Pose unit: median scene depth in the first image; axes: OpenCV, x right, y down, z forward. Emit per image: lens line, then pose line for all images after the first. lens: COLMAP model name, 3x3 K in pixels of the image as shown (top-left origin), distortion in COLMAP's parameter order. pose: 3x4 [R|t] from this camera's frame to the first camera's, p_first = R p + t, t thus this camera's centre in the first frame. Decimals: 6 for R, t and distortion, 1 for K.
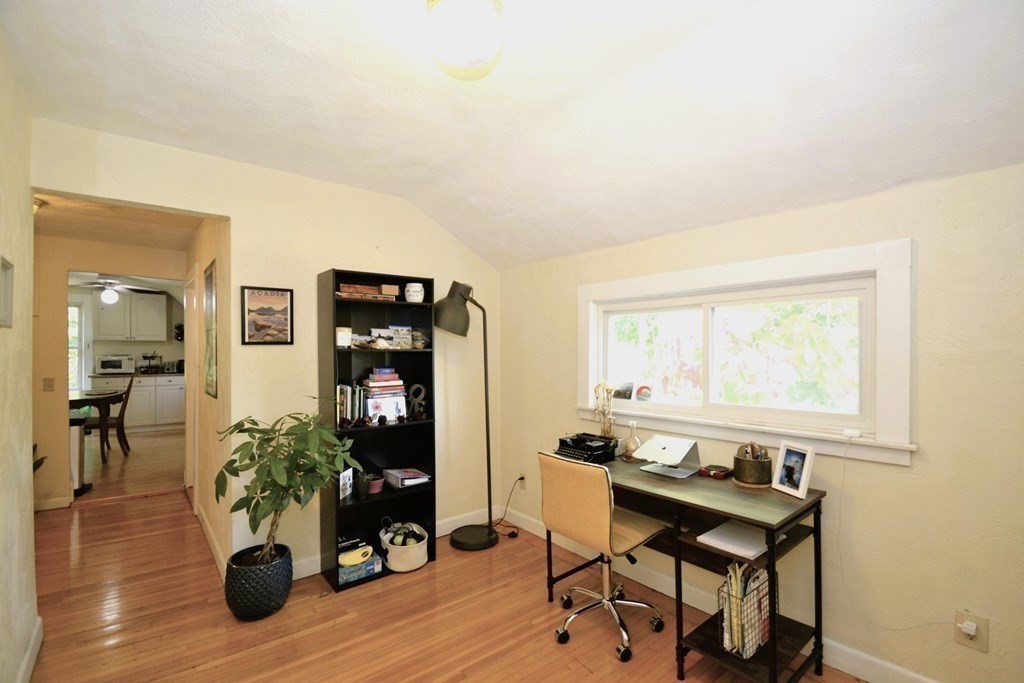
lens RADIAL K [[466.5, 0, 512.7], [0, 466.5, 349.9], [0, 0, 1]] dist [-0.003056, -0.000623]
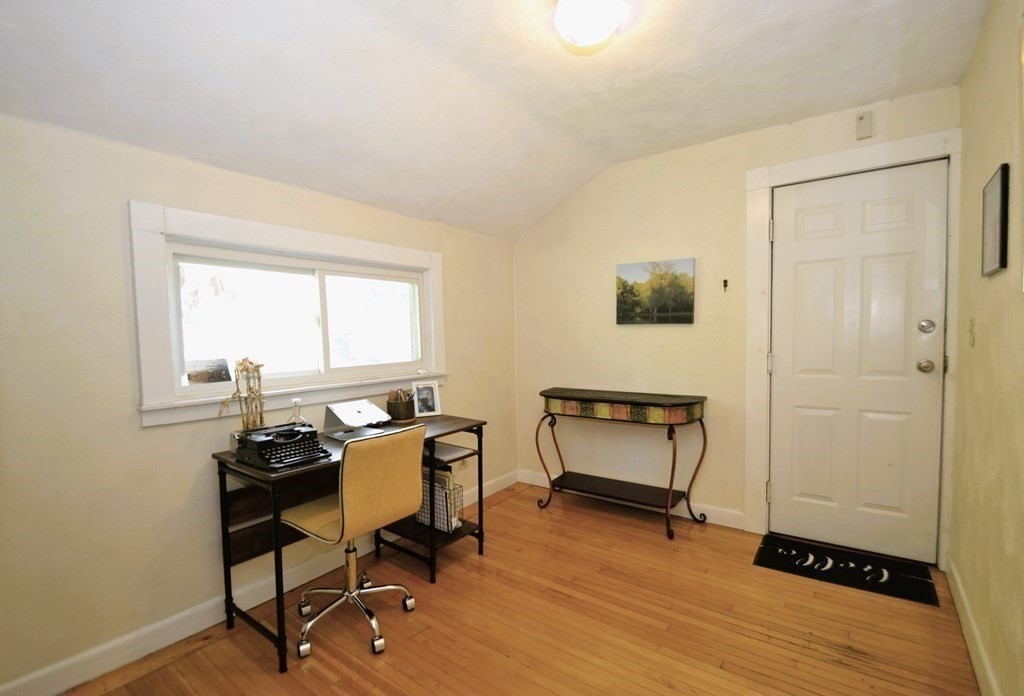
lens RADIAL K [[467.1, 0, 512.3], [0, 467.1, 355.5], [0, 0, 1]] dist [0.000166, 0.000013]
pose [[-0.247784, -0.045619, 0.967741, -0.682876], [0.012595, 0.998655, 0.050301, 0.039529], [-0.968734, 0.024652, -0.246876, 0.867315]]
